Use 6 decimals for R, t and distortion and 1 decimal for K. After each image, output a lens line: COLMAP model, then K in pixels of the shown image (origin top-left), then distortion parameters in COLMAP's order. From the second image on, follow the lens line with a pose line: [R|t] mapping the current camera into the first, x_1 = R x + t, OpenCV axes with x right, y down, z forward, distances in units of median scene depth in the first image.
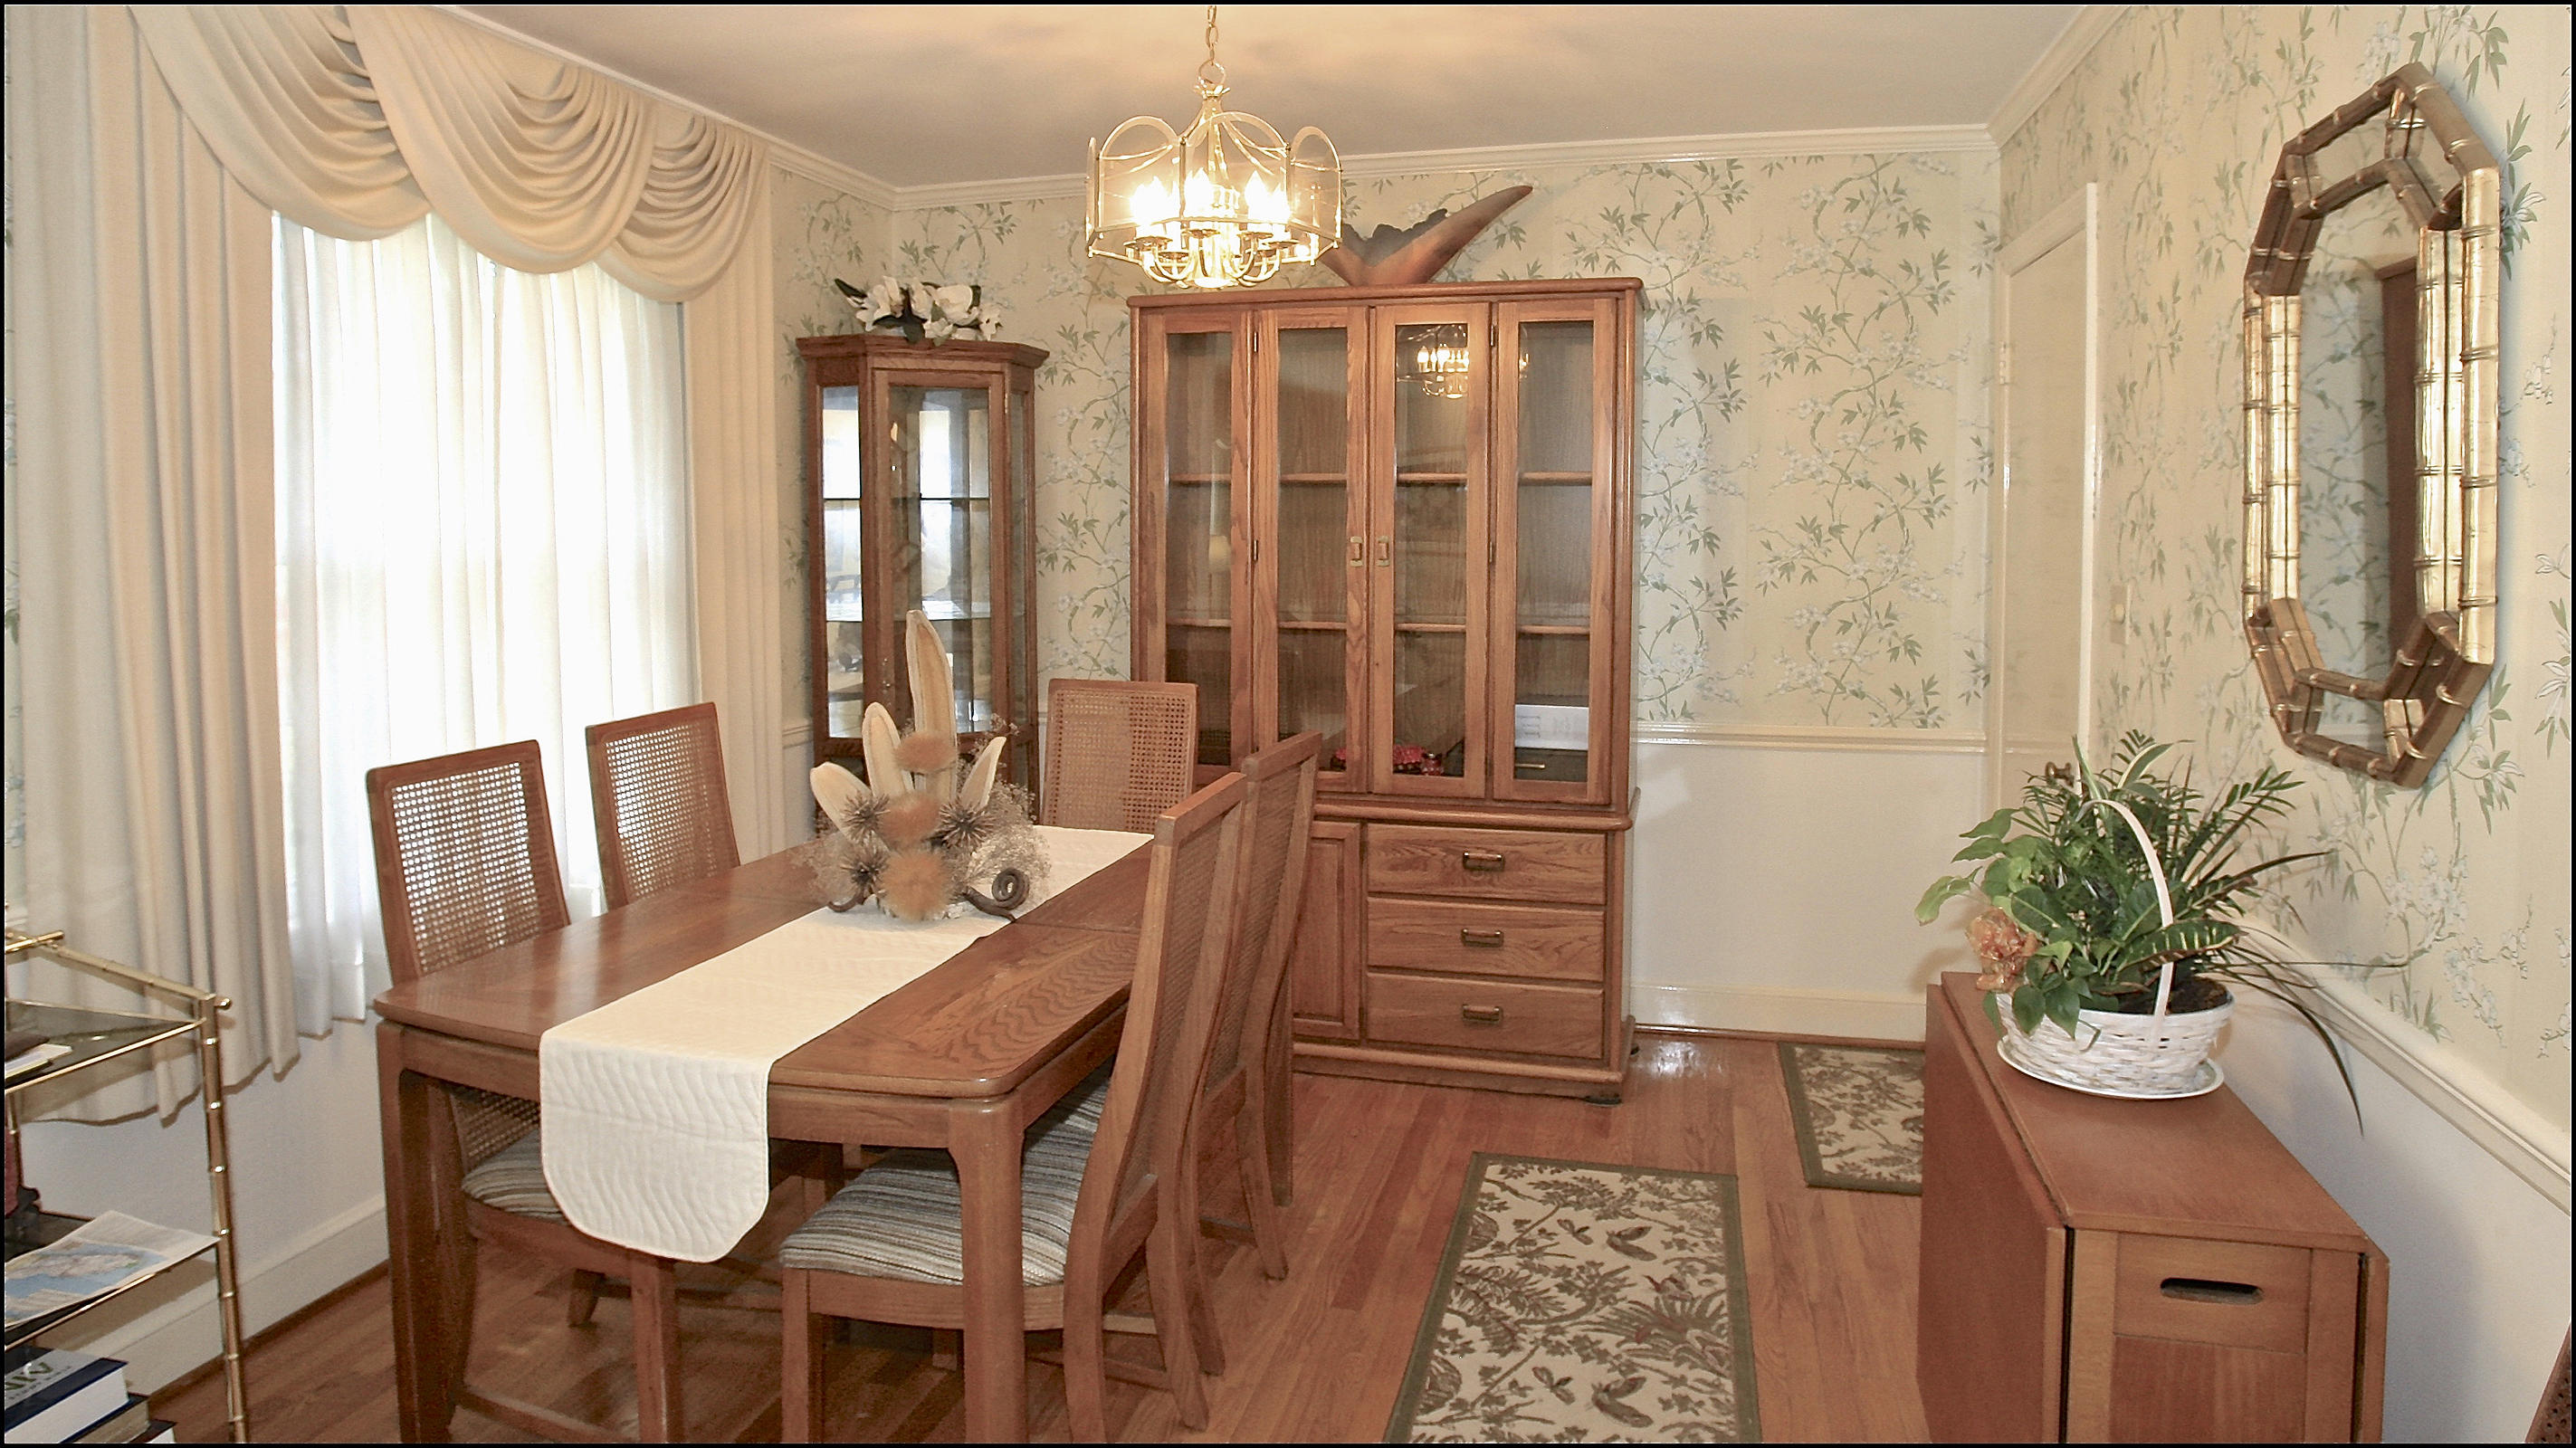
lens RADIAL K [[1584.4, 0, 1258.0], [0, 1584.4, 623.1], [0, 0, 1]] dist [-0.083158, 0.028624]
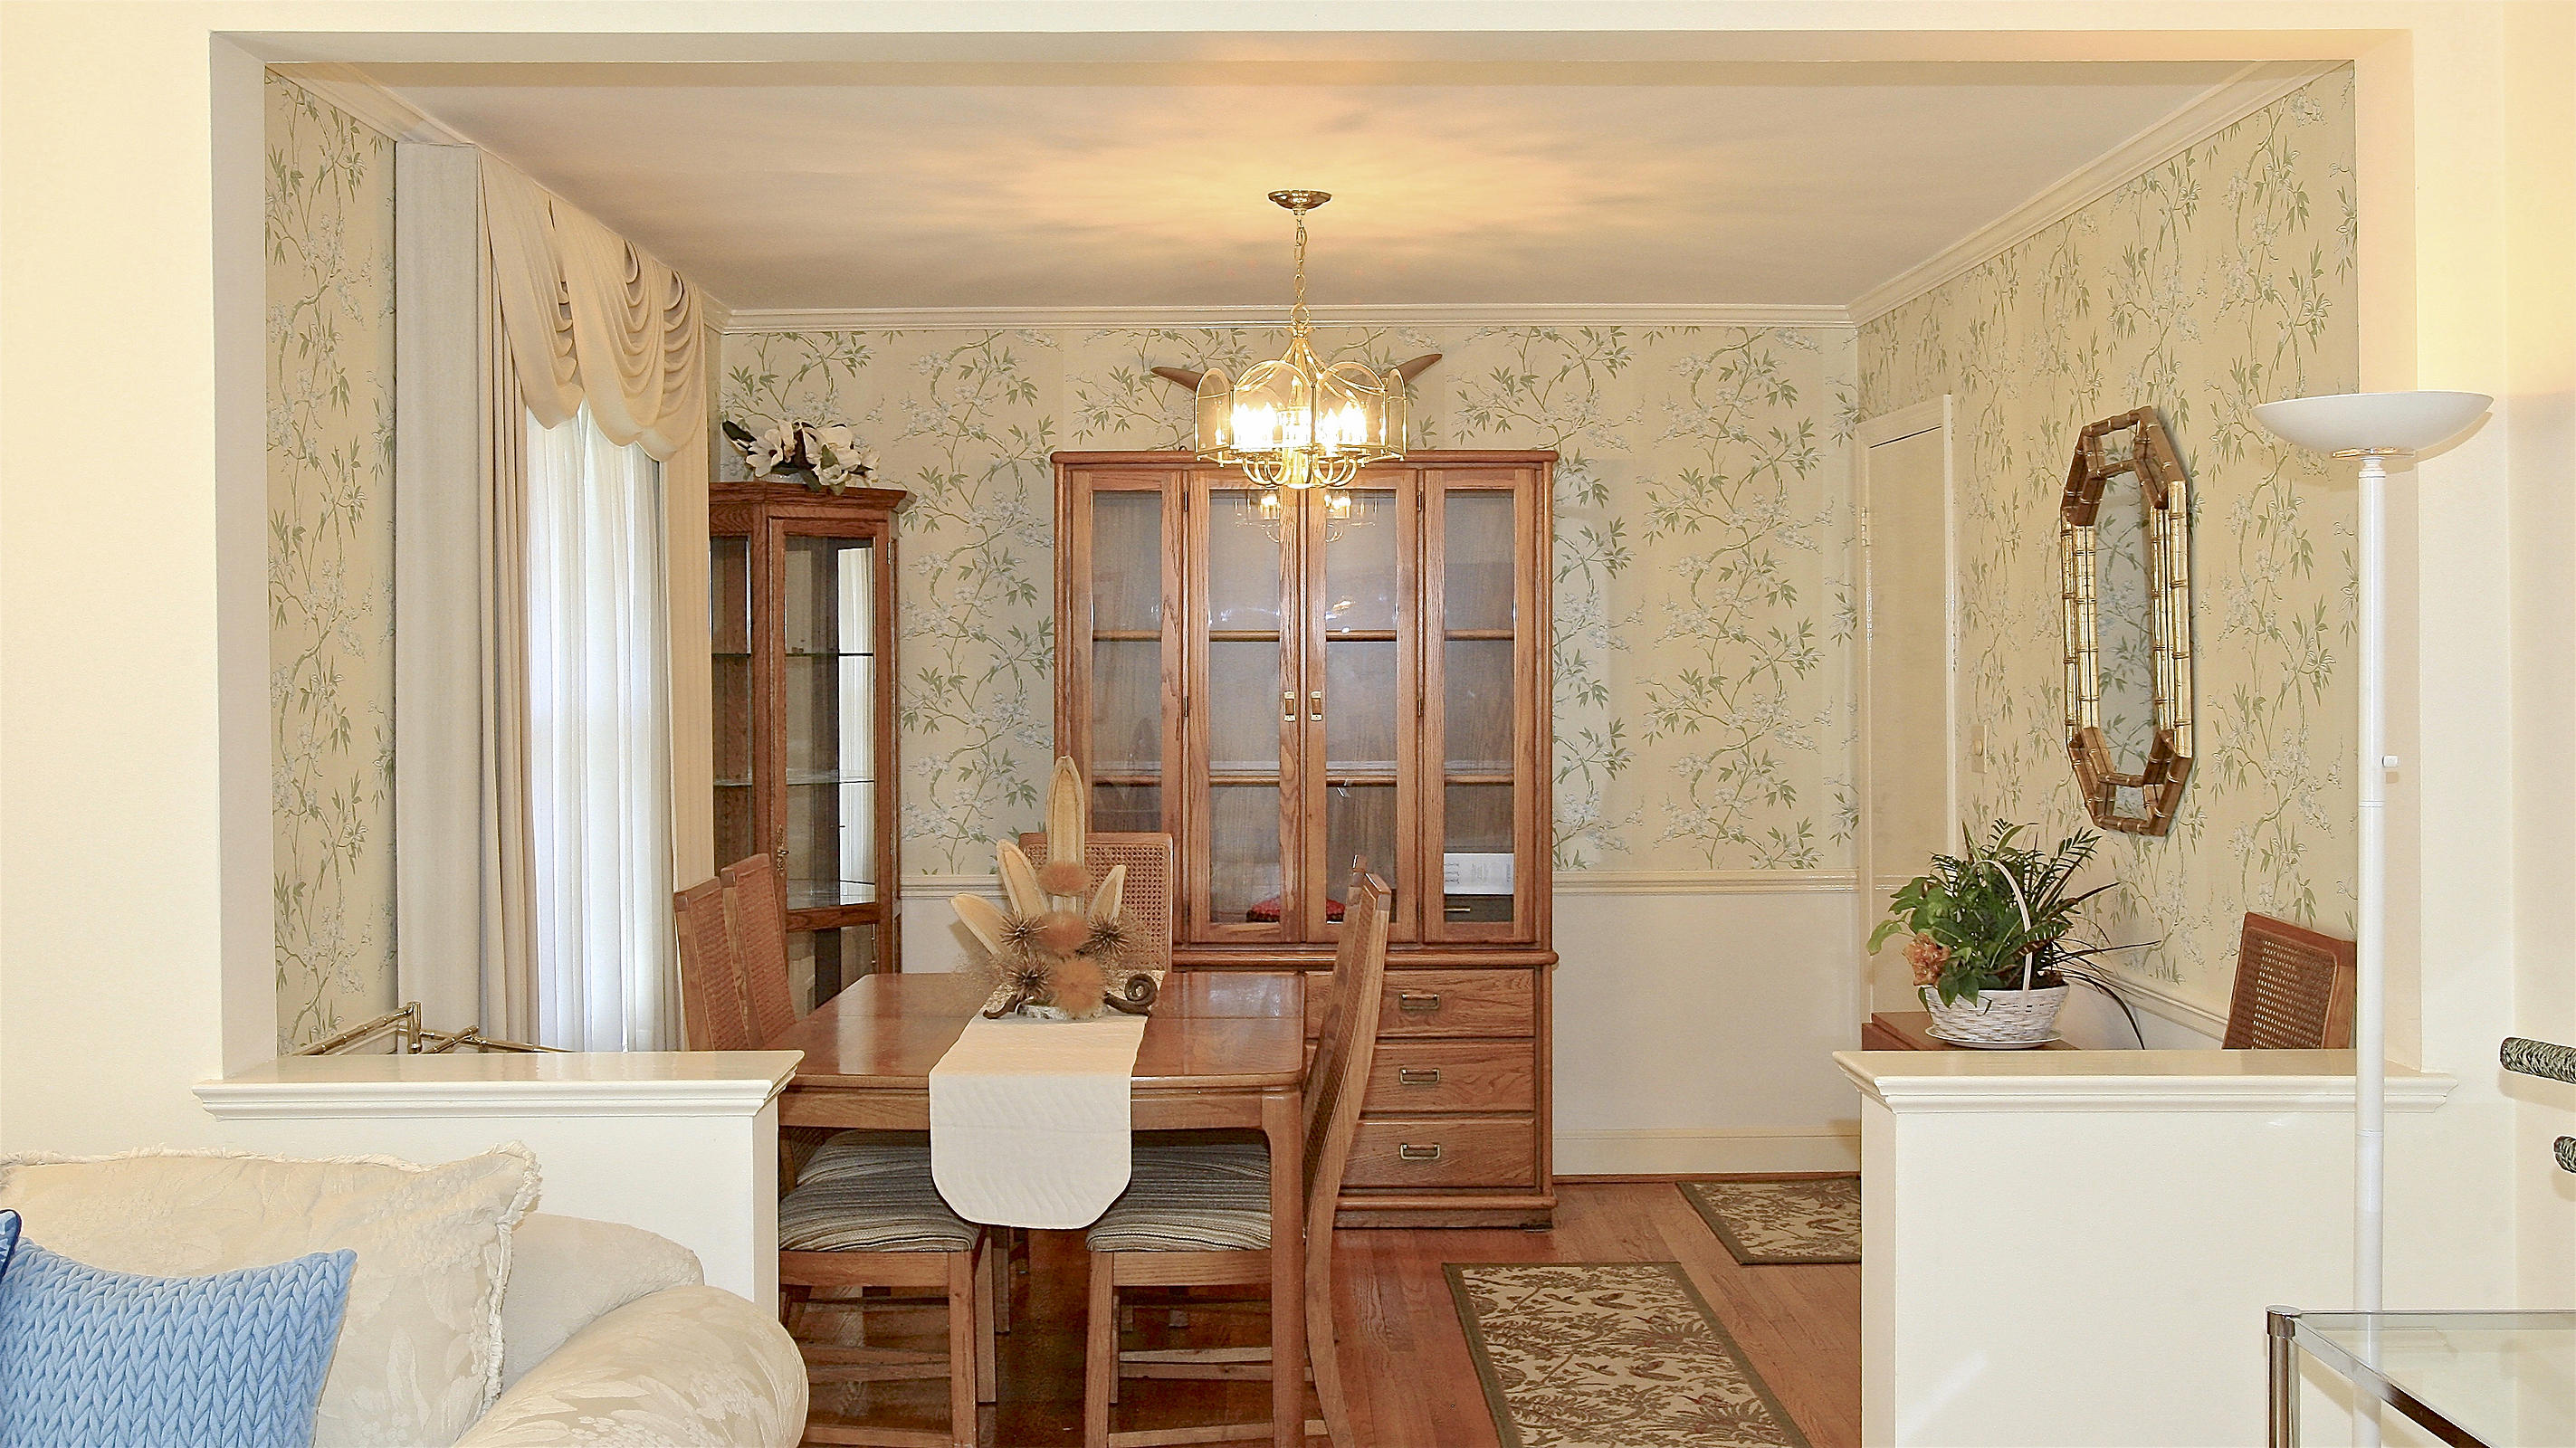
lens RADIAL K [[2584.3, 0, 1297.7], [0, 2584.3, 700.0], [0, 0, 1]] dist [-0.061915, 0.000000]
pose [[0.963927, -0.007426, 0.266065, -0.392803], [0.020920, 0.998632, -0.047920, 0.032311], [-0.265345, 0.051757, 0.962763, -0.639005]]
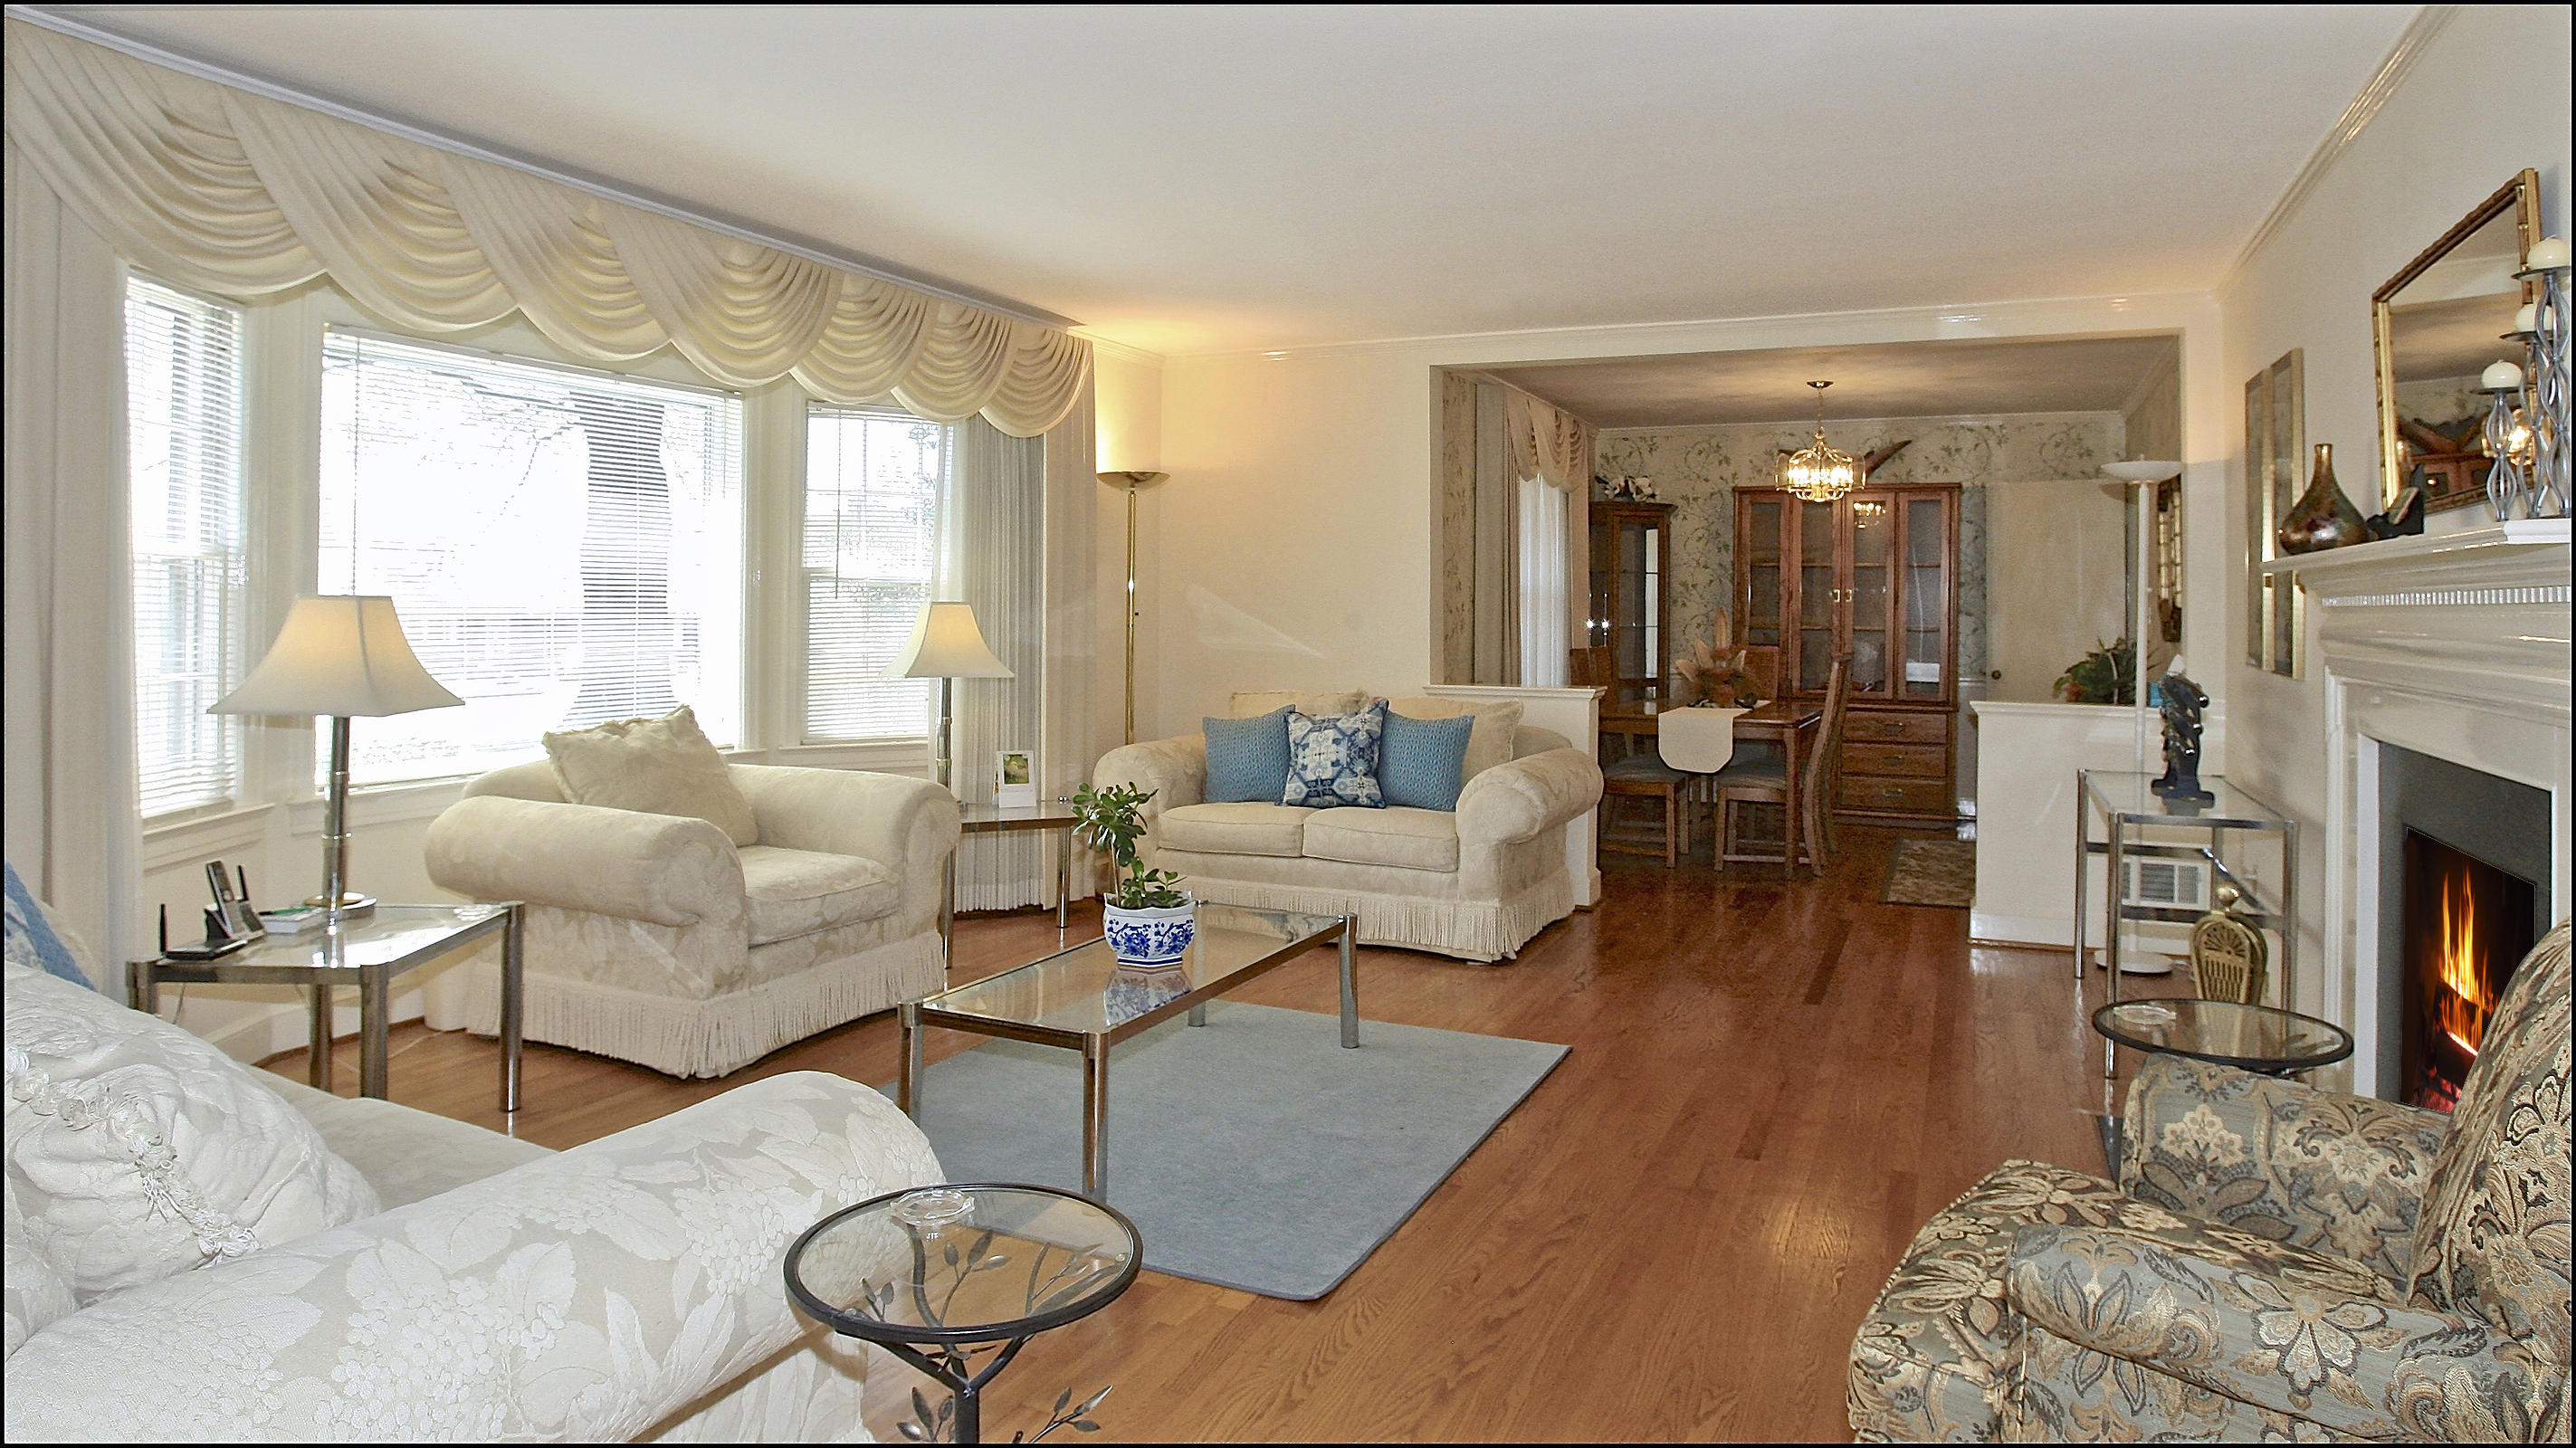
lens RADIAL K [[1584.4, 0, 1246.5], [0, 1584.4, 610.4], [0, 0, 1]] dist [-0.083158, 0.028624]
pose [[0.983599, 0.011626, -0.179995, -0.397837], [-0.023326, 0.997739, -0.063026, 0.151320], [0.178855, 0.066191, 0.981646, -1.514020]]
